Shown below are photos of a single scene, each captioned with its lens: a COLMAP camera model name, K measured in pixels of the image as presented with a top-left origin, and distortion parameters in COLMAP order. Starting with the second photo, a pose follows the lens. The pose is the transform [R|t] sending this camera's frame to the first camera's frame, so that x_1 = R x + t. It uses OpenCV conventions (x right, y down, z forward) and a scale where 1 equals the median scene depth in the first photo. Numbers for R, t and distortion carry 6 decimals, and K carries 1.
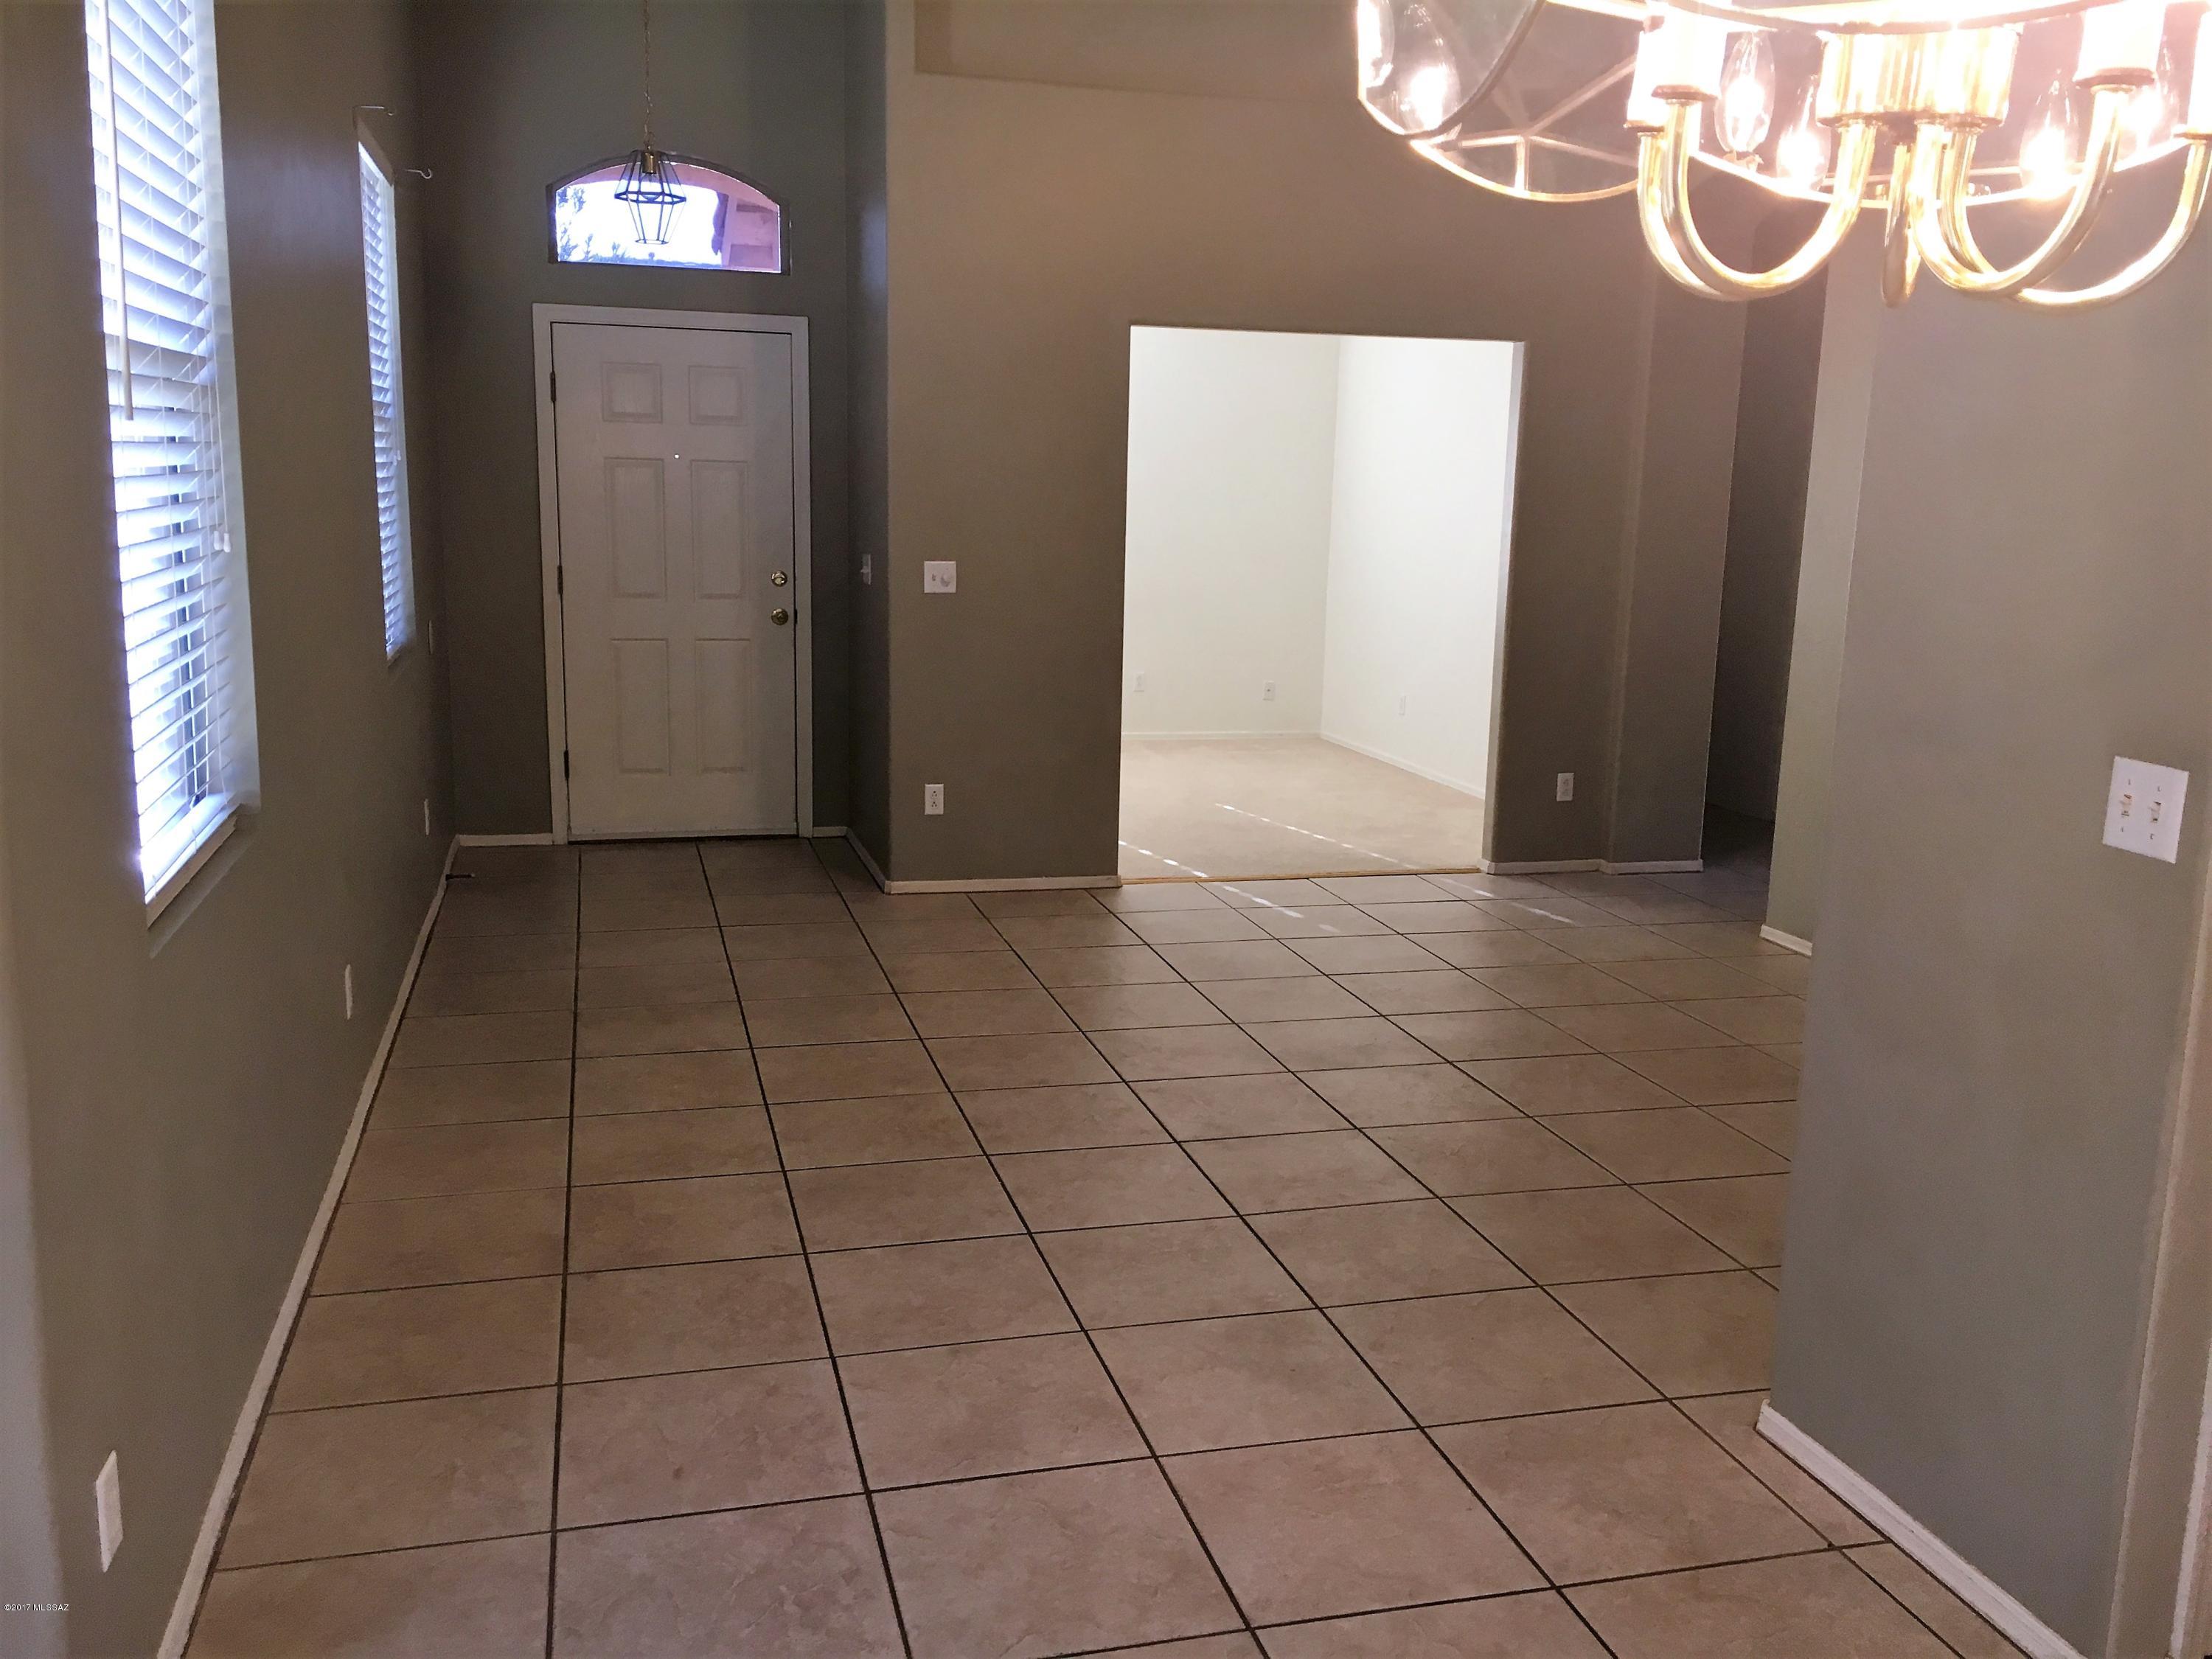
lens RADIAL K [[1905.7, 0, 1106.0], [0, 1905.7, 829.5], [0, 0, 1]] dist [0.034686, 0.002434]
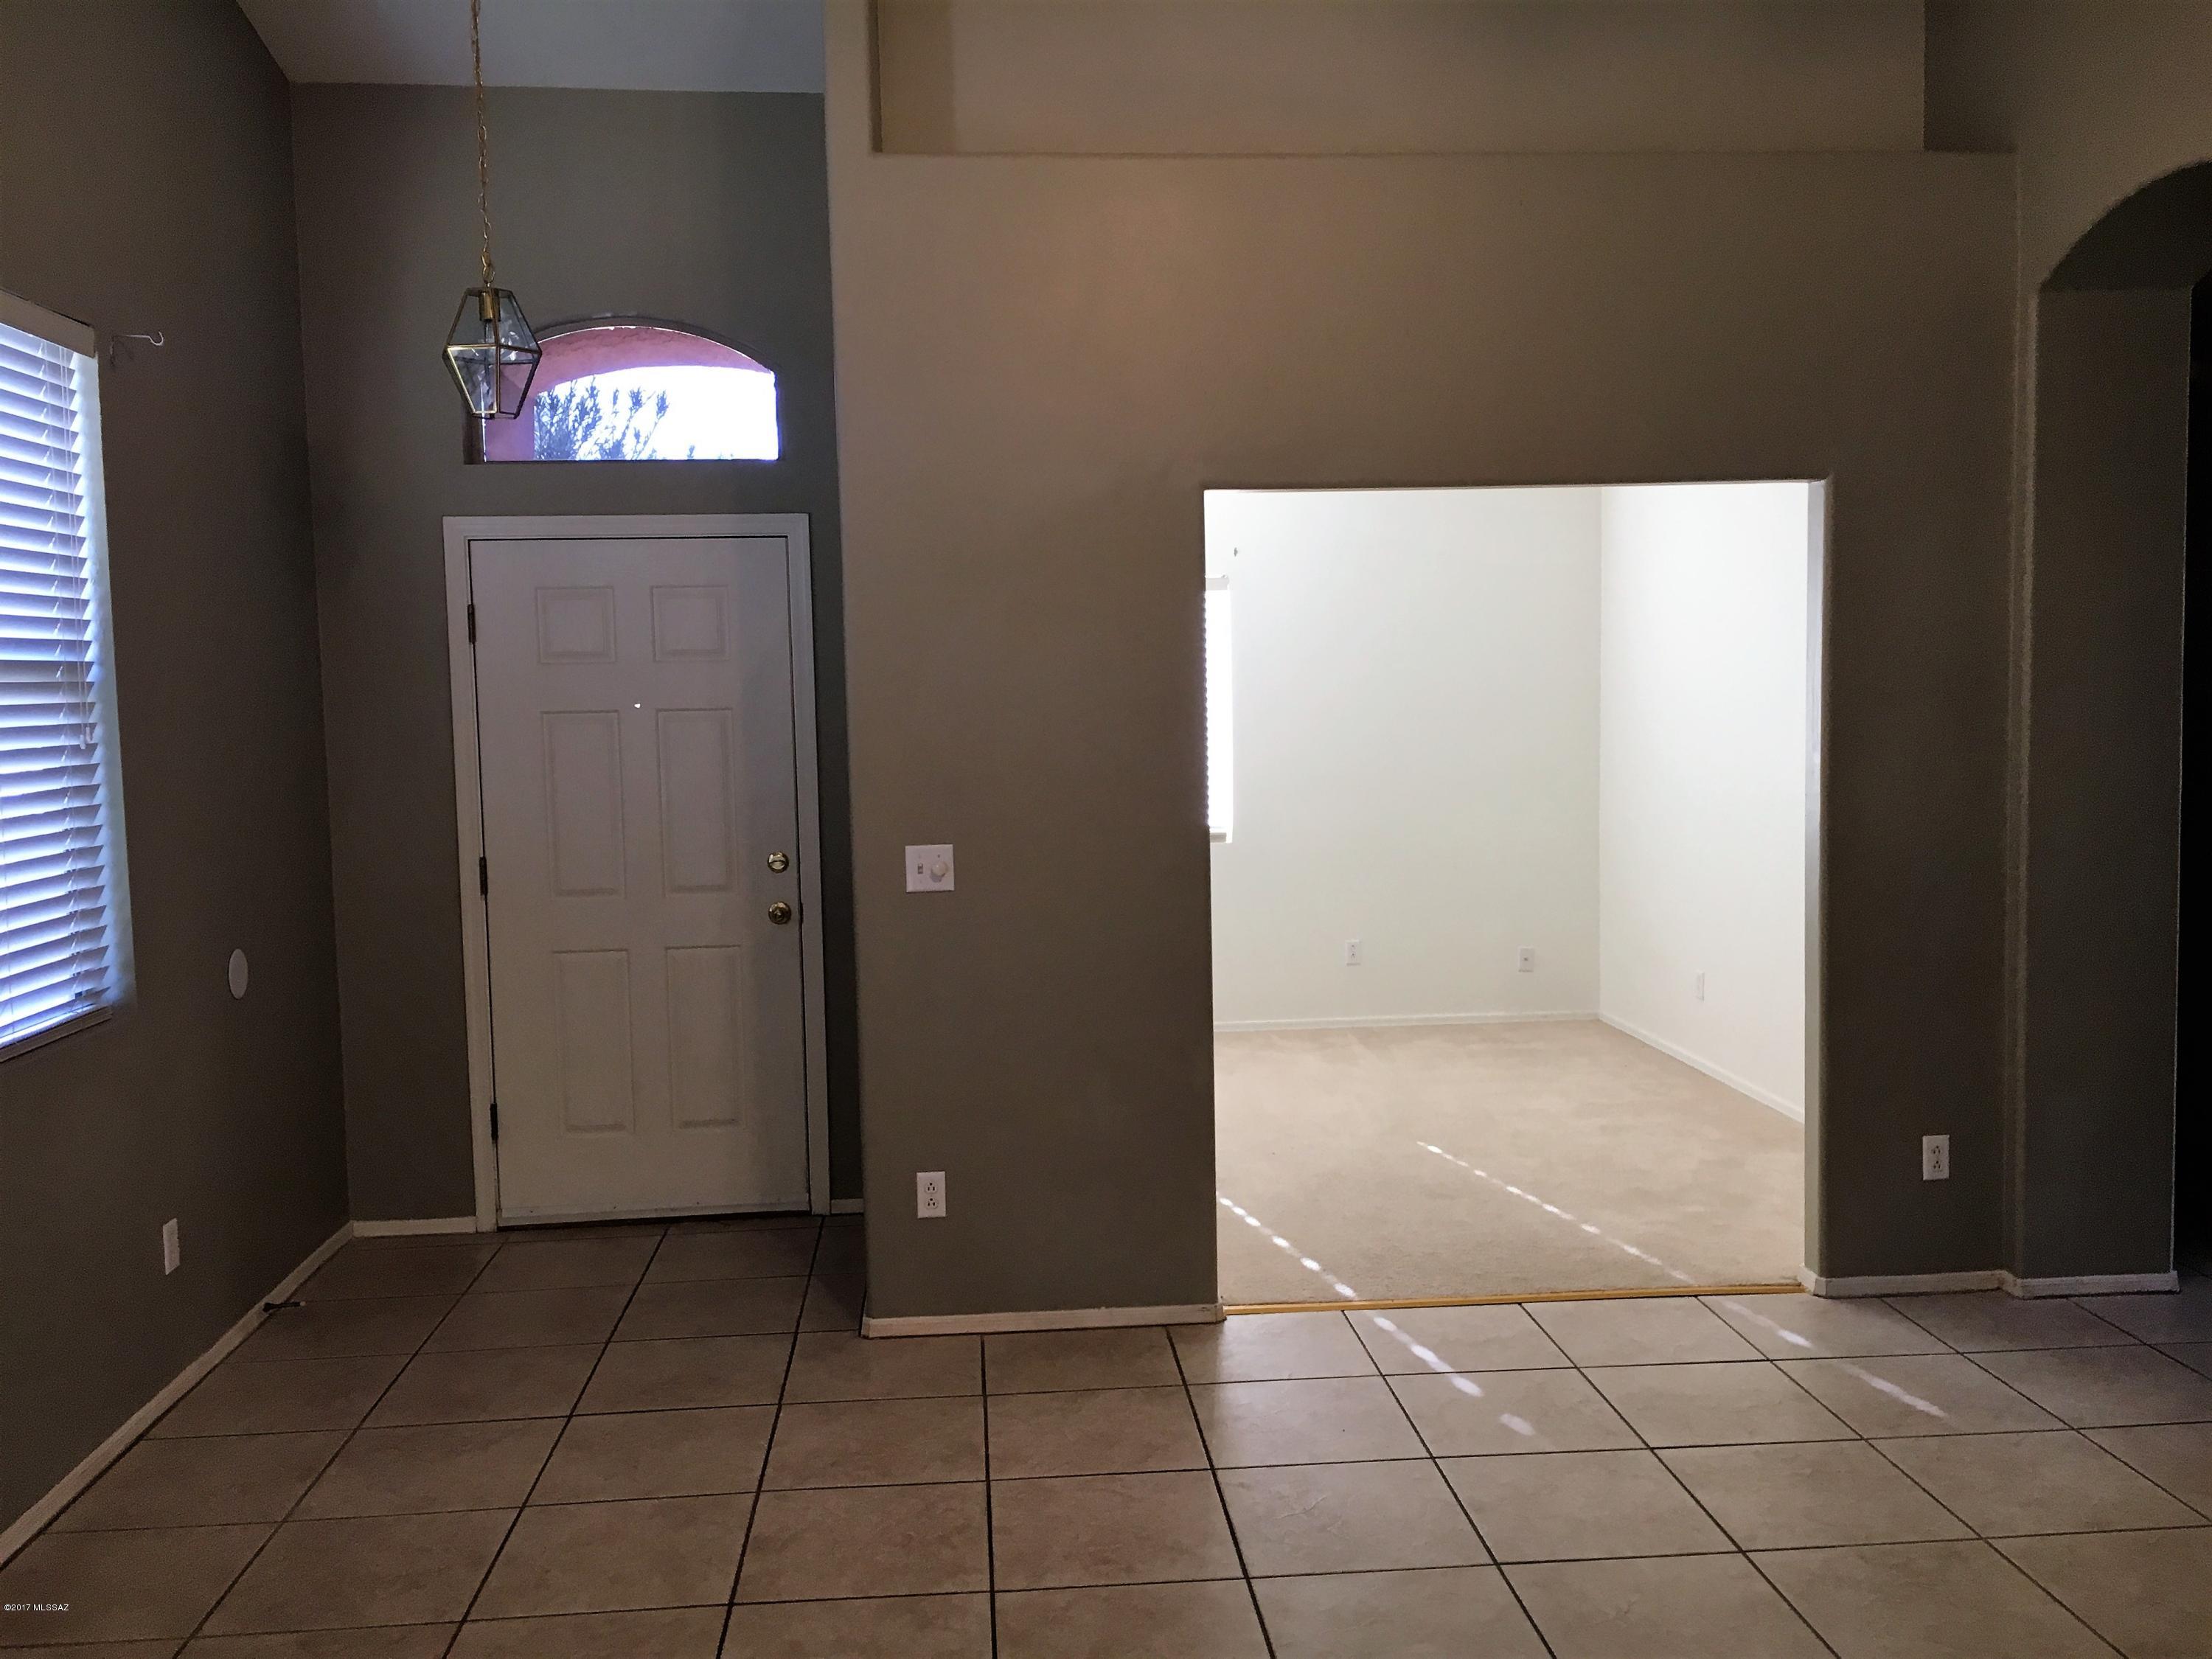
lens RADIAL K [[1860.0, 0, 1106.0], [0, 1860.0, 829.5], [0, 0, 1]] dist [0.078444, -0.122113]
pose [[0.981671, -0.030134, -0.188188, 0.090575], [0.010133, 0.994277, -0.106350, -0.067431], [0.190316, 0.102494, 0.976358, 0.325581]]
